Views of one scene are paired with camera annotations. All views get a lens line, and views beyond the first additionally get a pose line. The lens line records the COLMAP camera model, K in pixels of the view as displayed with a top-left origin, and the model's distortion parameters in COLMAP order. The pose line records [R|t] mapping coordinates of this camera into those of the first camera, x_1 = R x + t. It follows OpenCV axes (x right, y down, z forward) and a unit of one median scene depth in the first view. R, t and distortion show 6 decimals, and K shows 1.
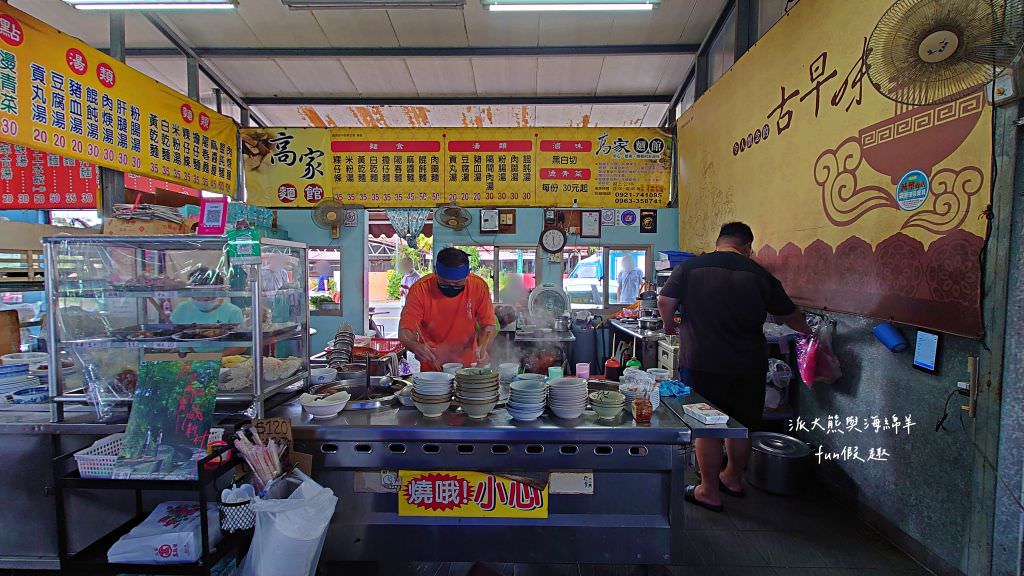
lens RADIAL K [[460.8, 0, 512.0], [0, 460.8, 288.0], [0, 0, 1]] dist [0.001205, 0.000792]
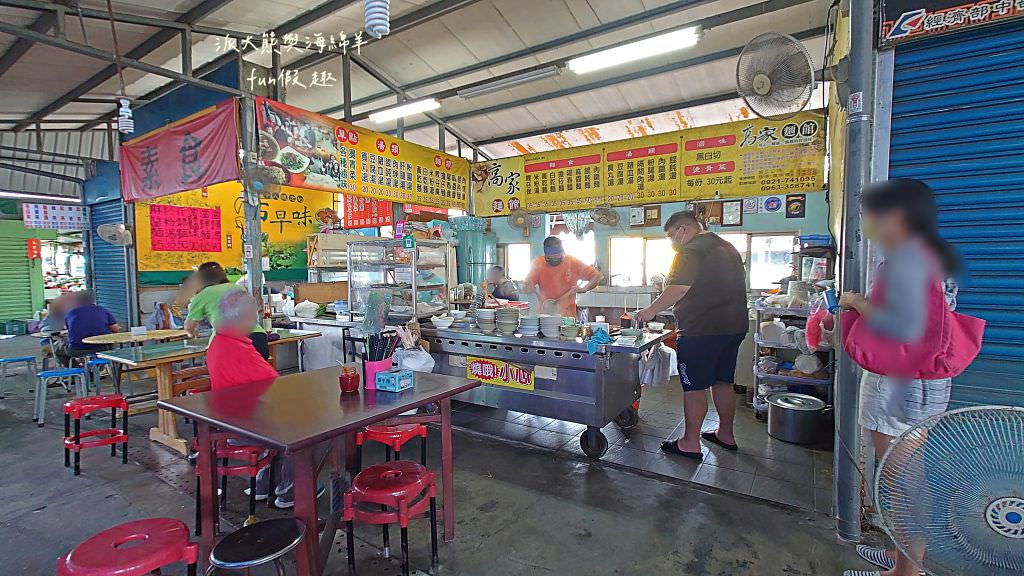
lens RADIAL K [[460.8, 0, 512.0], [0, 460.8, 288.0], [0, 0, 1]] dist [0.001205, 0.000792]
pose [[0.849900, 0.016122, -0.526697, 0.298751], [-0.010380, 0.999850, 0.013857, 0.025142], [0.526841, -0.006310, 0.849940, -0.176233]]
